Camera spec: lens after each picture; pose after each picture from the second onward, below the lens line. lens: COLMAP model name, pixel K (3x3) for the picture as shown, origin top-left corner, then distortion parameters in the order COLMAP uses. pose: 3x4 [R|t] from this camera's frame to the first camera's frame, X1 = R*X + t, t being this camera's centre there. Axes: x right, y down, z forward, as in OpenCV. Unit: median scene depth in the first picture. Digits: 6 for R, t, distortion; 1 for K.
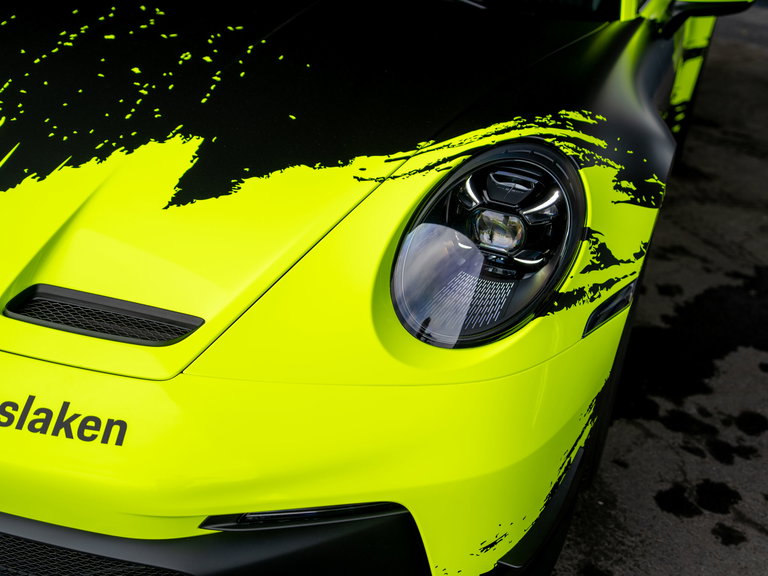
lens RADIAL K [[961.3, 0, 389.6], [0, 961.3, 282.7], [0, 0, 1]] dist [0.112374, 0.000000]
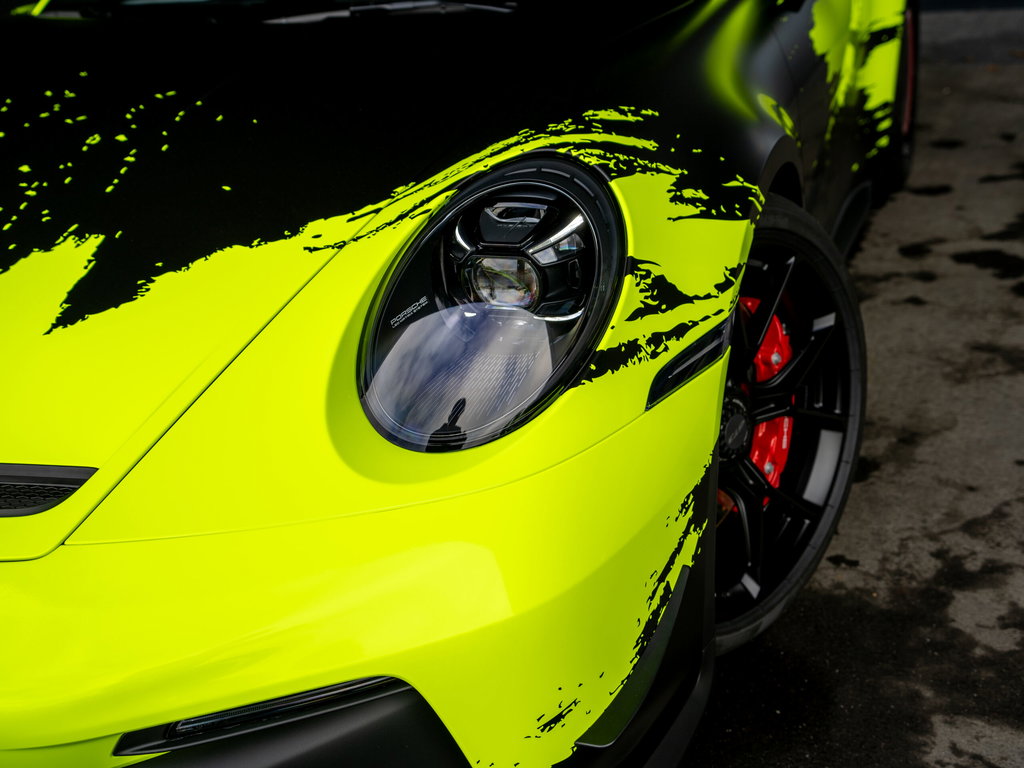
lens RADIAL K [[1281.7, 0, 511.8], [0, 1281.7, 378.6], [0, 0, 1]] dist [0.112374, 0.000000]
pose [[0.980984, -0.175321, -0.083265, 0.179932], [0.170238, 0.983276, -0.064711, 0.076586], [0.093217, 0.049305, 0.994424, 0.051541]]
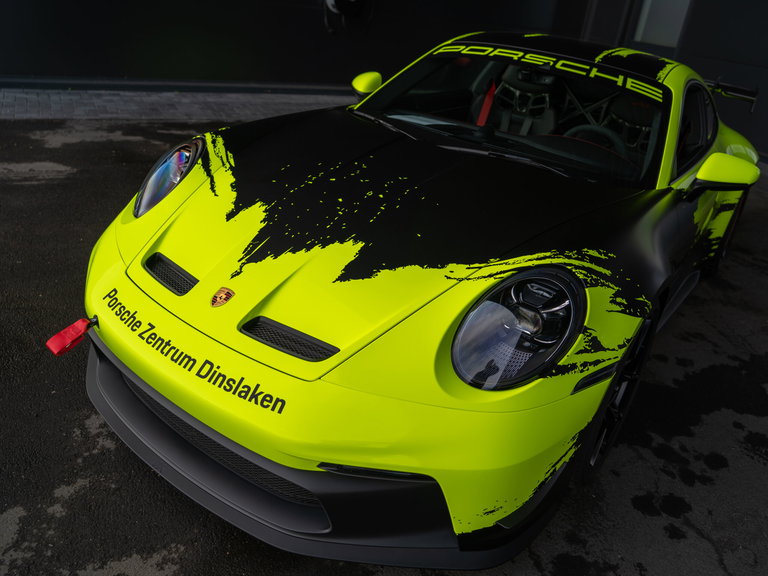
lens RADIAL K [[602.9, 0, 384.3], [0, 602.9, 285.2], [0, 0, 1]] dist [-0.070763, 0.043721]
pose [[0.956971, 0.123228, -0.262720, 0.138173], [-0.133781, 0.990753, -0.022595, -0.056009], [0.257507, 0.056770, 0.964607, -0.032706]]
